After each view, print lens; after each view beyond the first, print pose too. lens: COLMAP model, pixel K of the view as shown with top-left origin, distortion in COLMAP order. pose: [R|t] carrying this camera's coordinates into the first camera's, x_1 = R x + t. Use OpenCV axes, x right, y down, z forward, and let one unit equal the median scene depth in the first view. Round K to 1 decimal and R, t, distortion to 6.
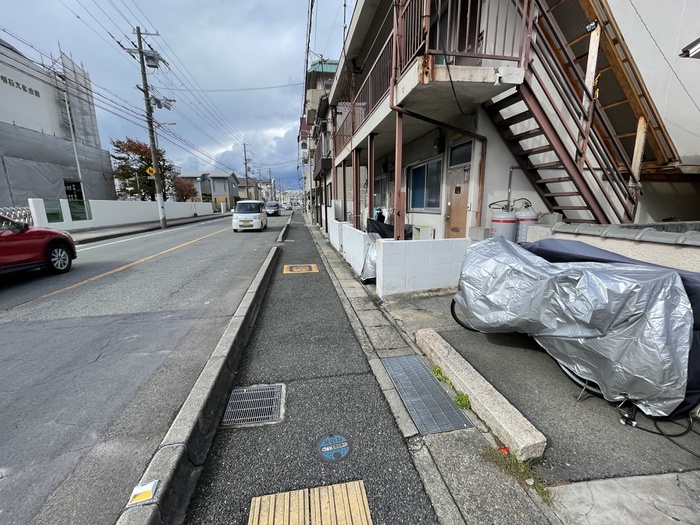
lens RADIAL K [[281.8, 0, 350.0], [0, 281.8, 260.3], [0, 0, 1]] dist [-0.007913, -0.000064]
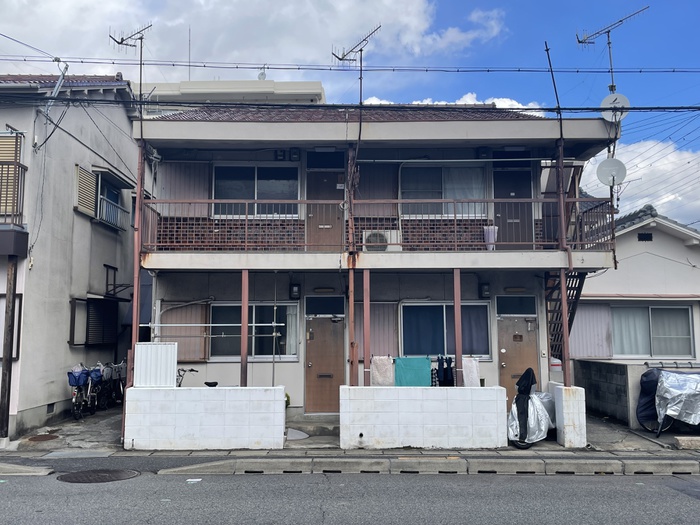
lens RADIAL K [[665.2, 0, 346.9], [0, 665.2, 266.4], [0, 0, 1]] dist [0.051325, -0.018520]
pose [[0.162821, 0.111667, 0.980316, -2.625518], [0.191376, 0.971131, -0.142406, -0.332335], [-0.967918, 0.210796, 0.136751, 1.464717]]
